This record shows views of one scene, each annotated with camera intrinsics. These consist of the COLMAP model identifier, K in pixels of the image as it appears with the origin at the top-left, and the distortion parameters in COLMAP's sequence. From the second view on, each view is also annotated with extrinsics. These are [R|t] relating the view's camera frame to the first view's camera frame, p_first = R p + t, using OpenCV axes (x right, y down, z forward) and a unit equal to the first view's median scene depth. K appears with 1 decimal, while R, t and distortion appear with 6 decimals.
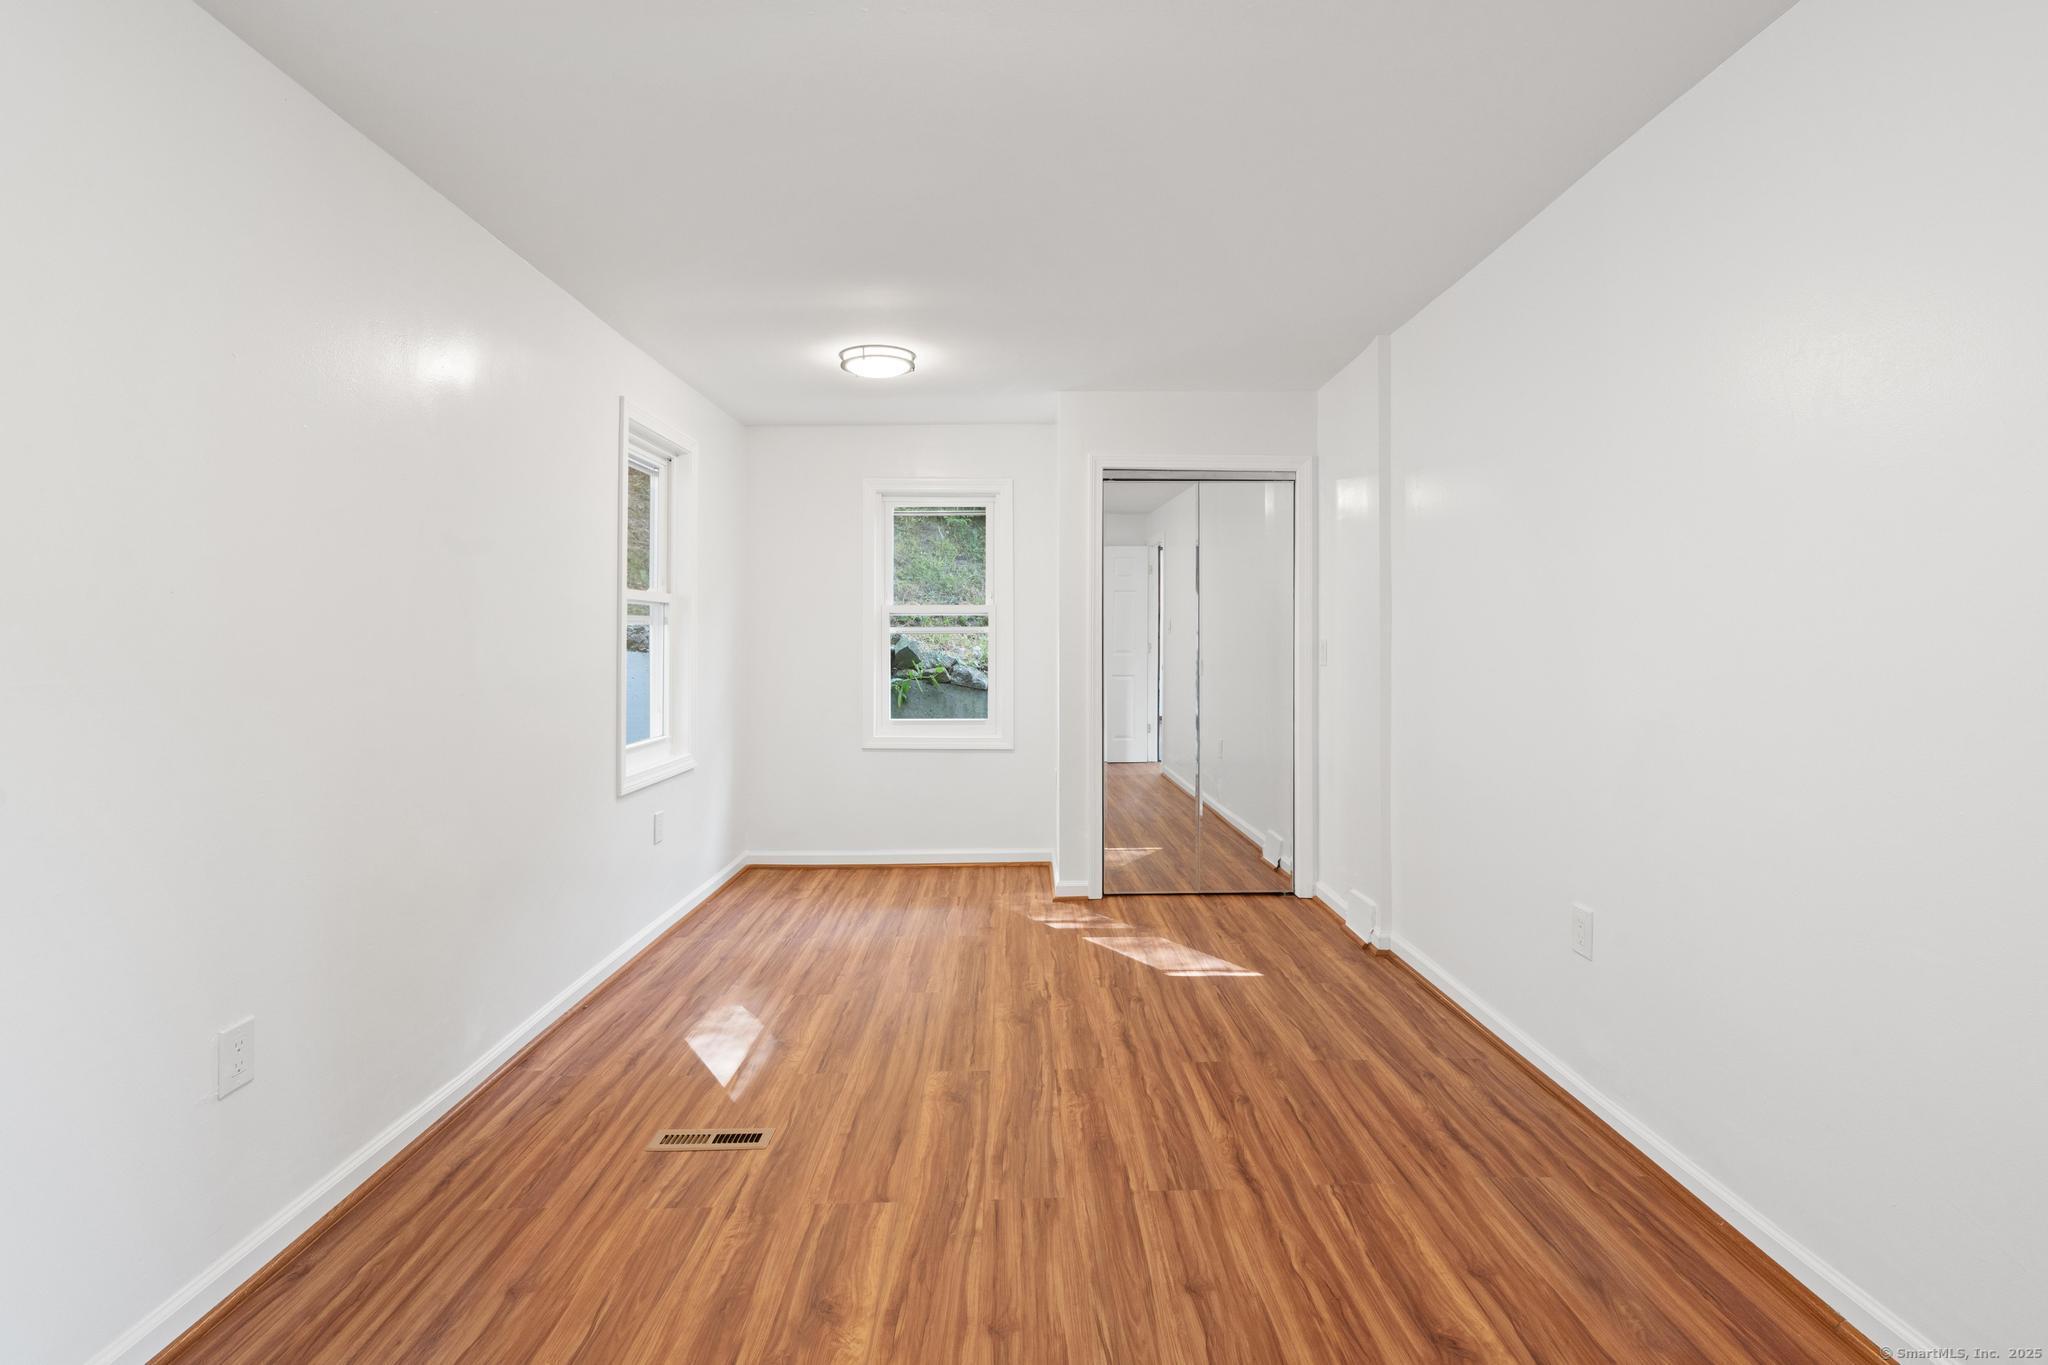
lens RADIAL K [[937.9, 0, 1034.9], [0, 937.9, 650.5], [0, 0, 1]] dist [-0.009570, 0.003955]
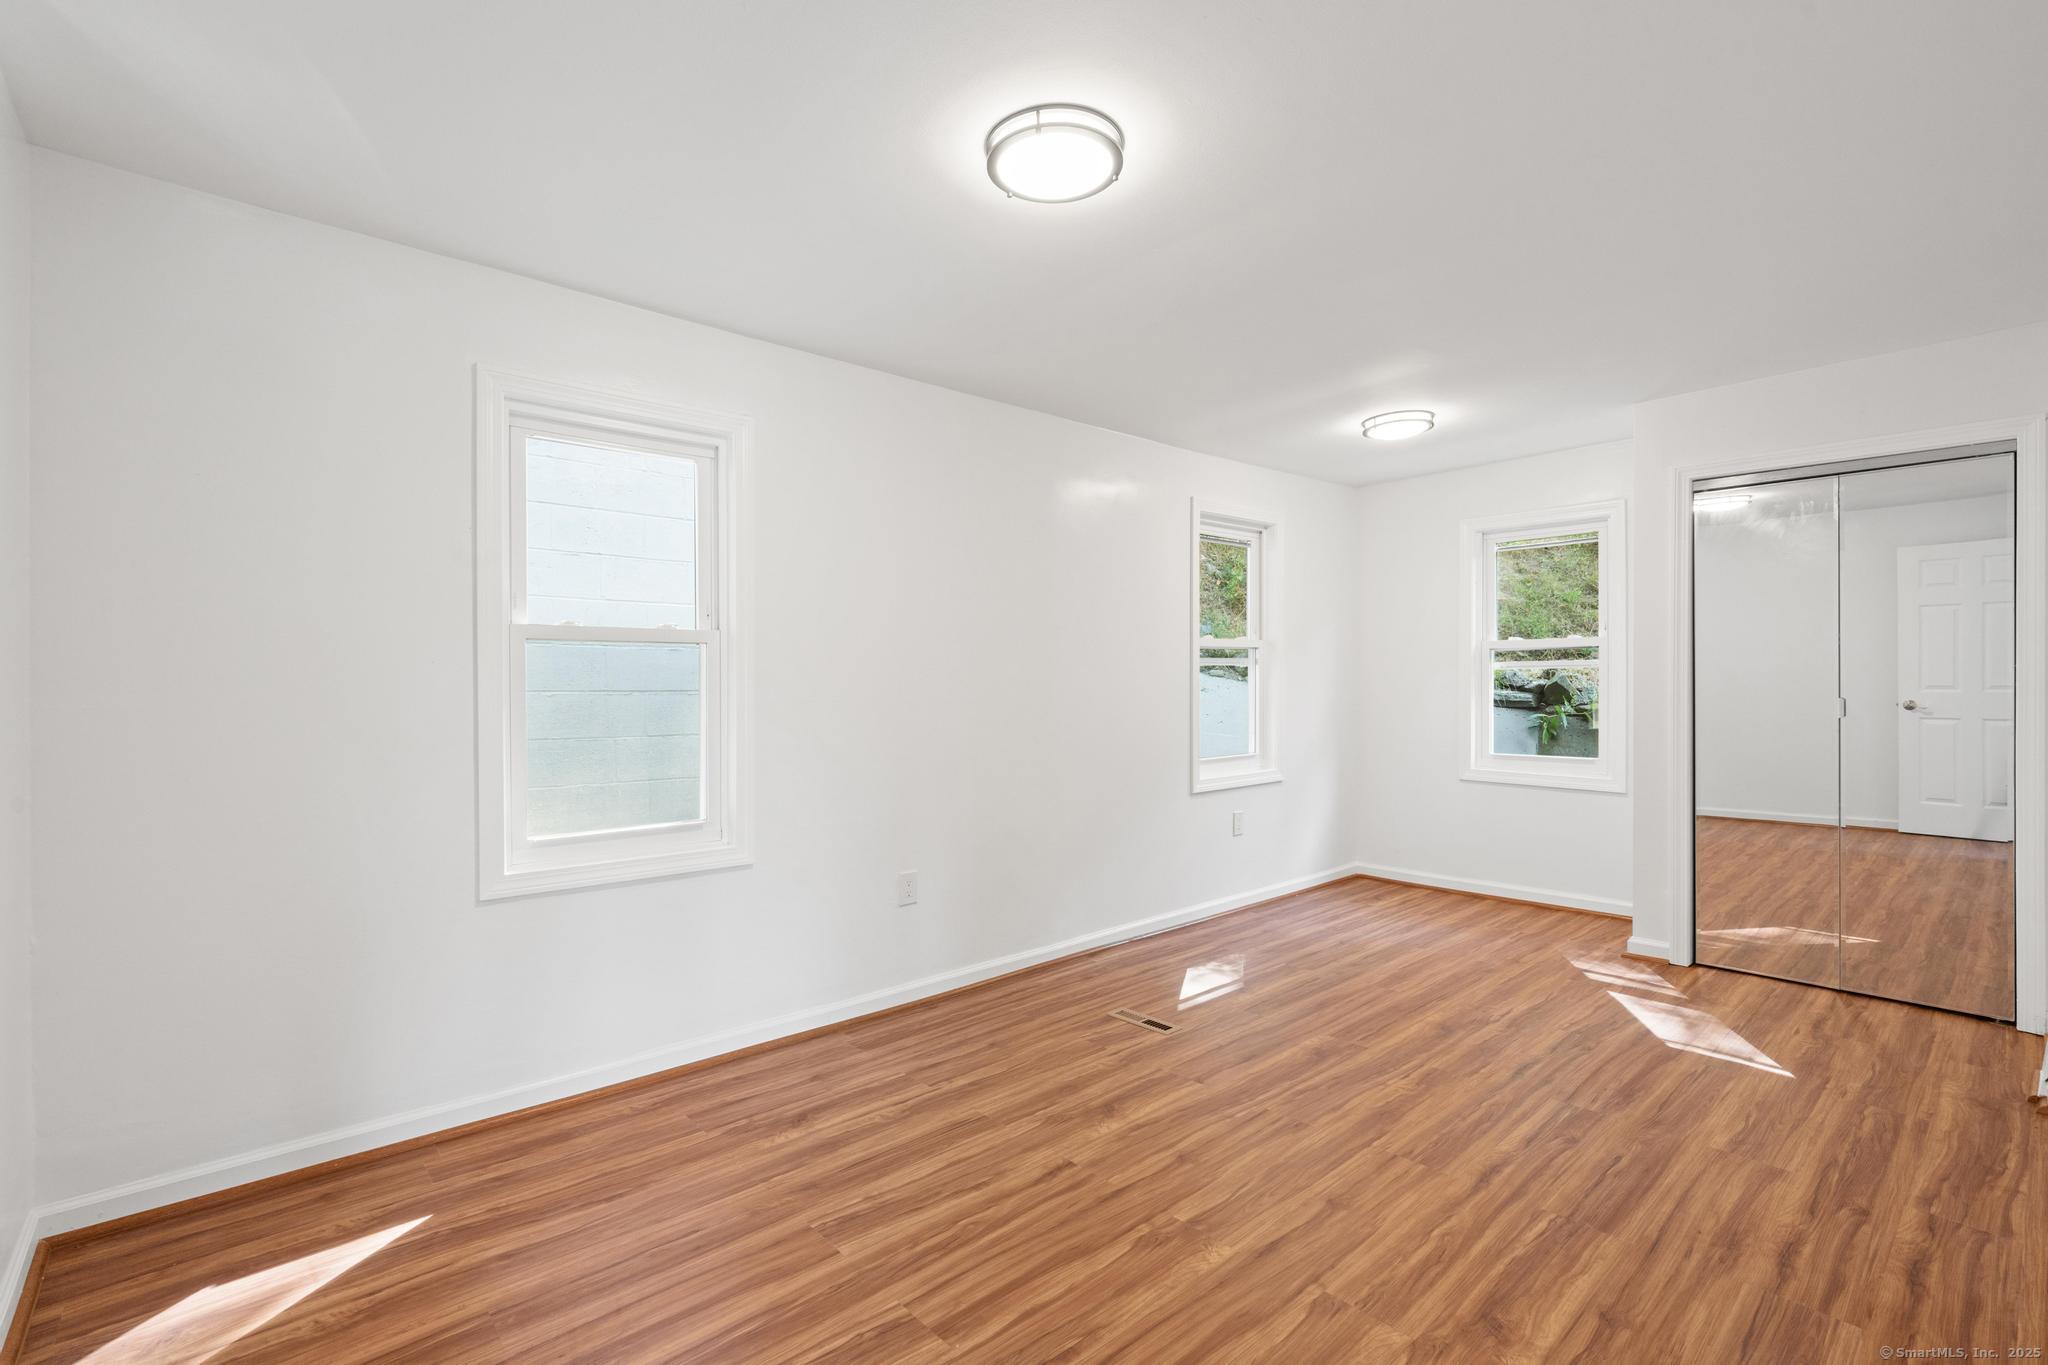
lens RADIAL K [[937.9, 0, 1031.1], [0, 937.9, 681.4], [0, 0, 1]] dist [-0.009570, 0.003955]
pose [[0.651375, -0.000400, -0.758756, 0.535730], [0.000408, 1.000000, -0.000177, -0.007604], [0.758756, -0.000194, 0.651375, -0.074396]]
